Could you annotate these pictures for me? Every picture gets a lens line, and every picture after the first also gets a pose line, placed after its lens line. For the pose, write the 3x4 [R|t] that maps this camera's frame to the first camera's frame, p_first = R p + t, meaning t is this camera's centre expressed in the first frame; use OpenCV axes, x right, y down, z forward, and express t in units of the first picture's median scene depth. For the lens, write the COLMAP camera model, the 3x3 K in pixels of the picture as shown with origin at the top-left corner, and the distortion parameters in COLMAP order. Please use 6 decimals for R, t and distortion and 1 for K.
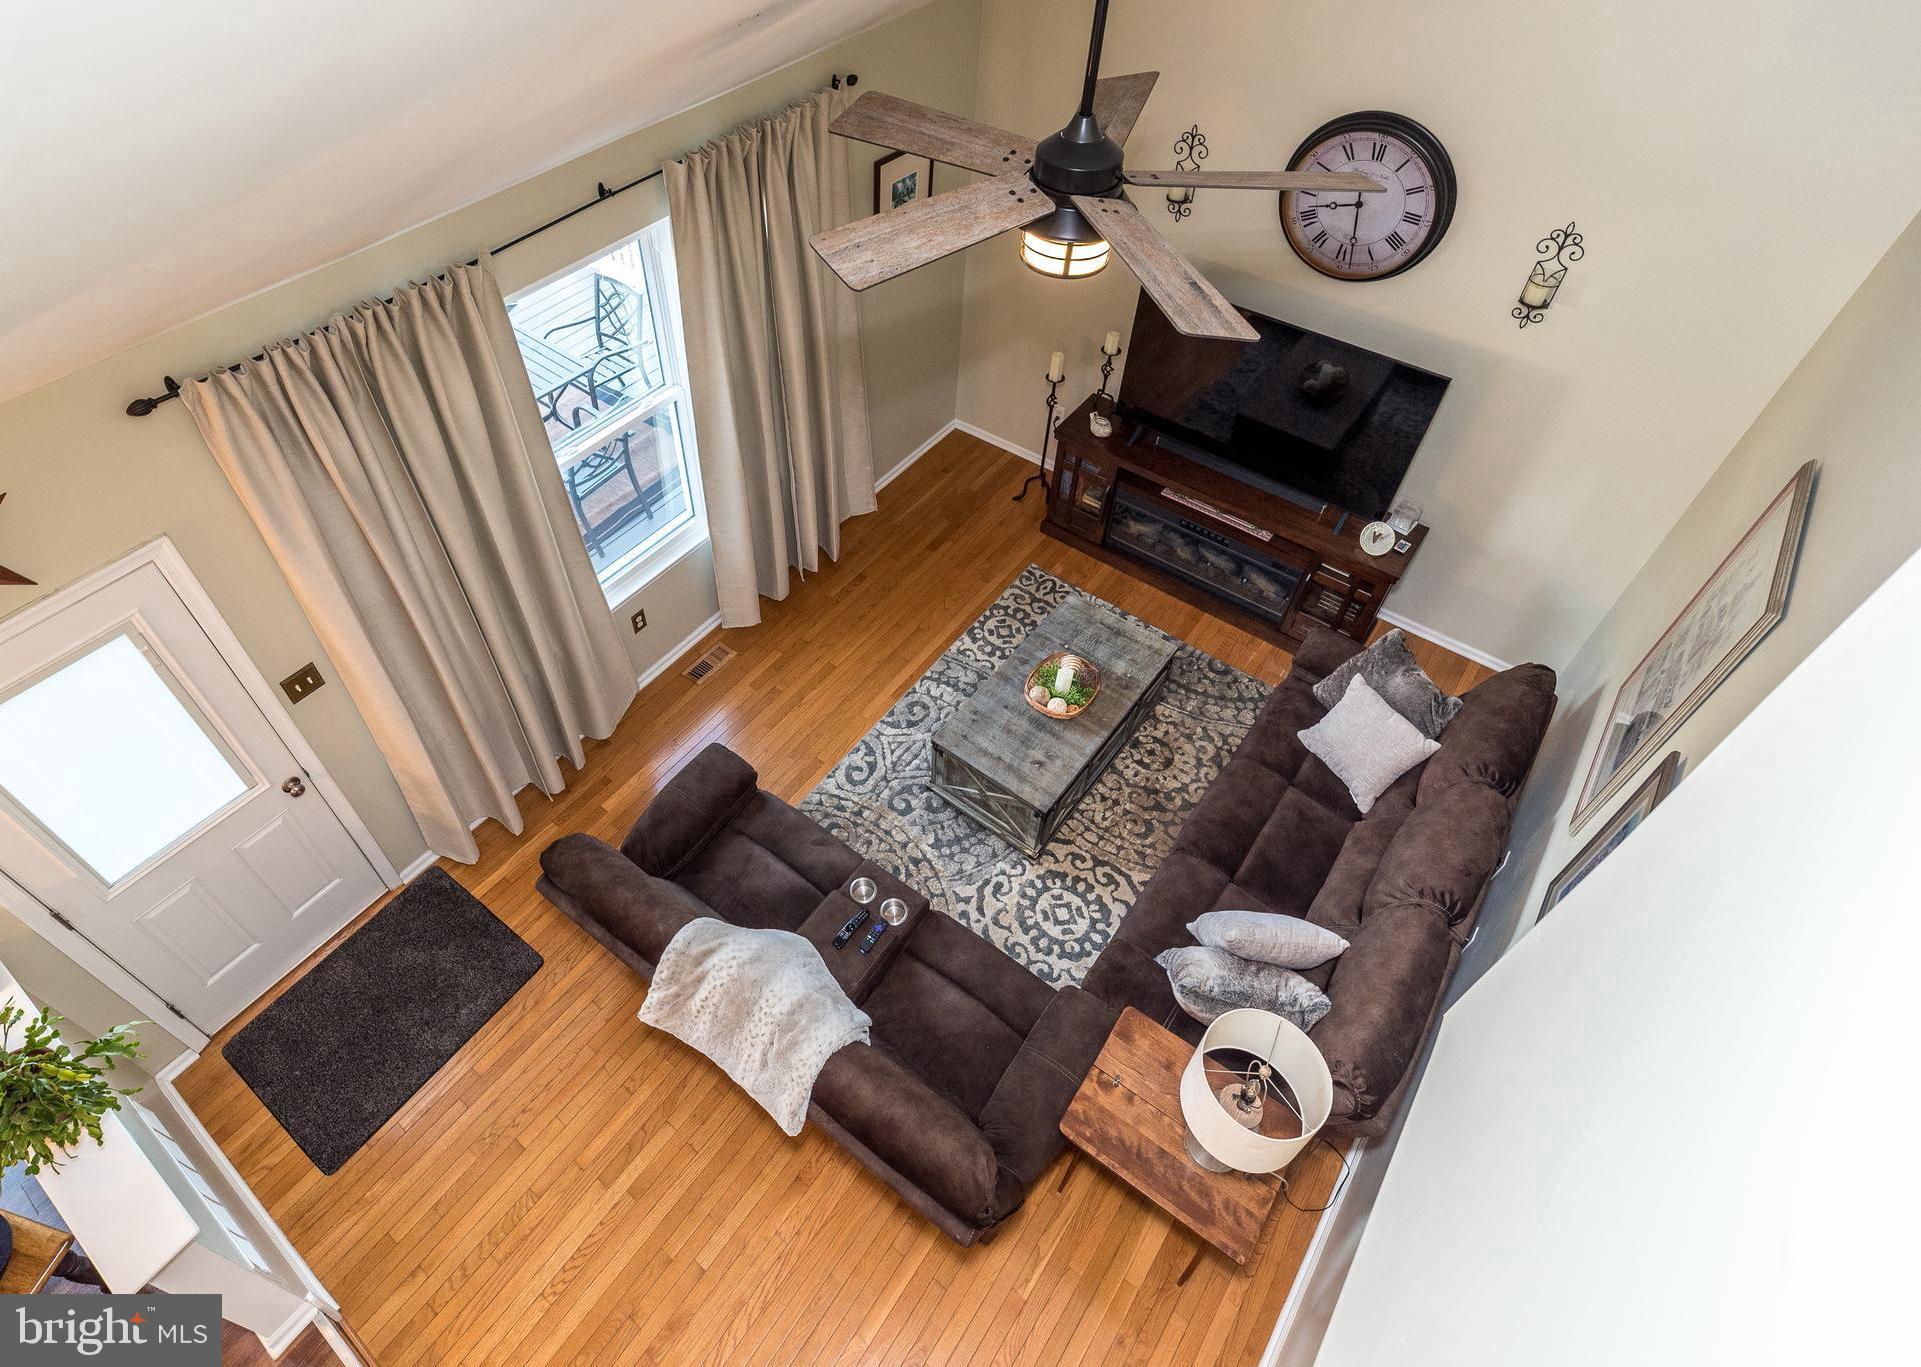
lens RADIAL K [[1008.8, 0, 862.3], [0, 1008.8, 605.4], [0, 0, 1]] dist [0.003714, 0.001731]
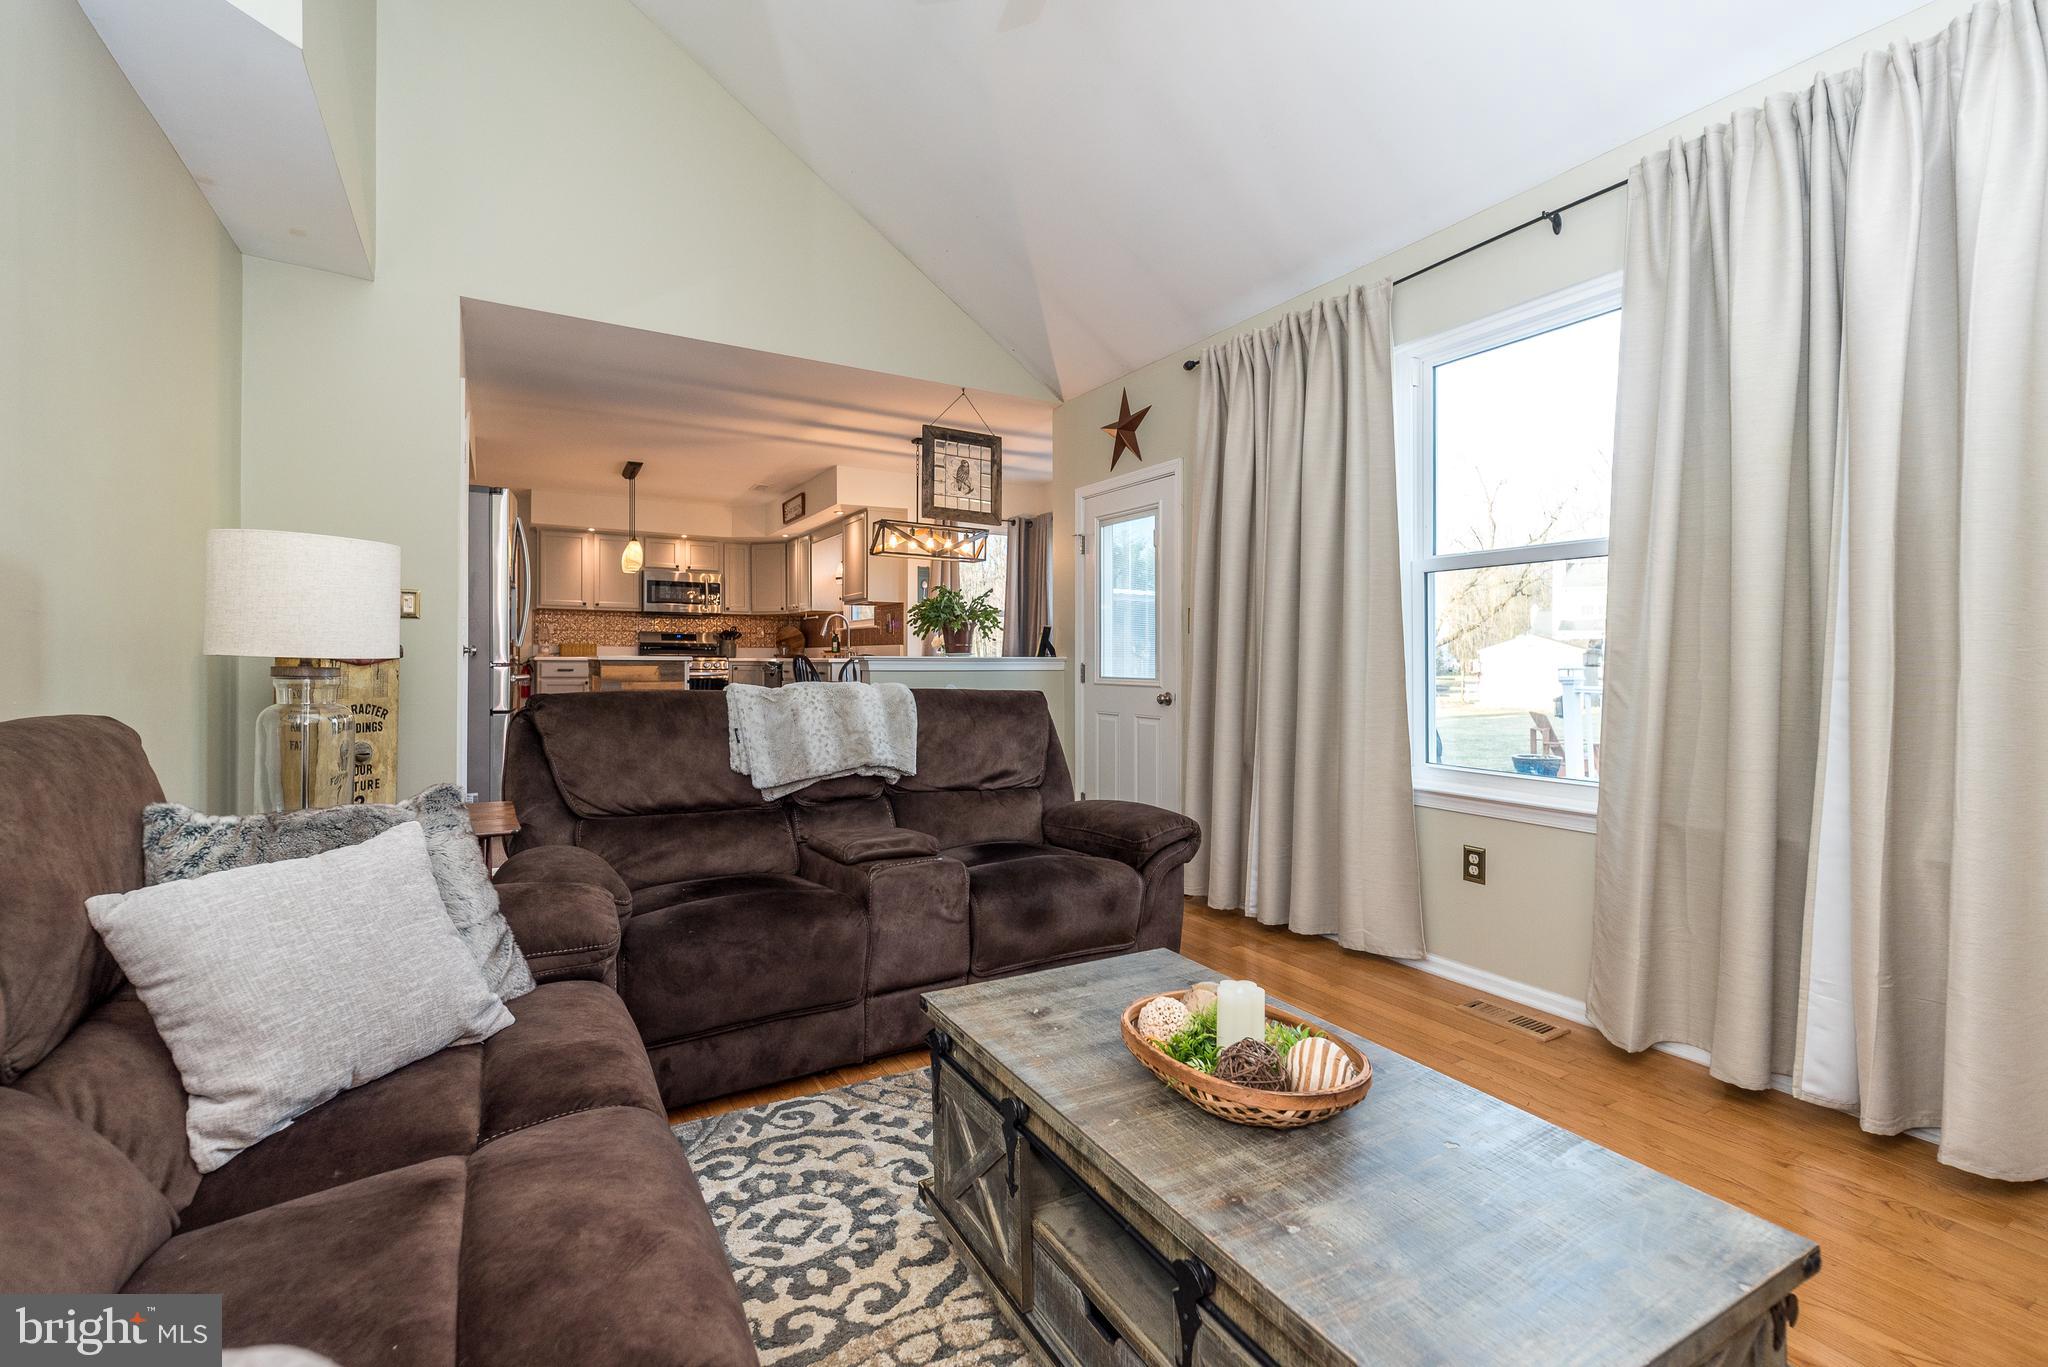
lens RADIAL K [[896.7, 0, 1022.1], [0, 896.7, 659.3], [0, 0, 1]] dist [0.007479, 0.000478]
pose [[-0.365453, 0.008501, -0.930791, 0.497308], [-0.670587, 0.691106, 0.269602, -0.040819], [0.645567, 0.722704, -0.246866, 0.923897]]
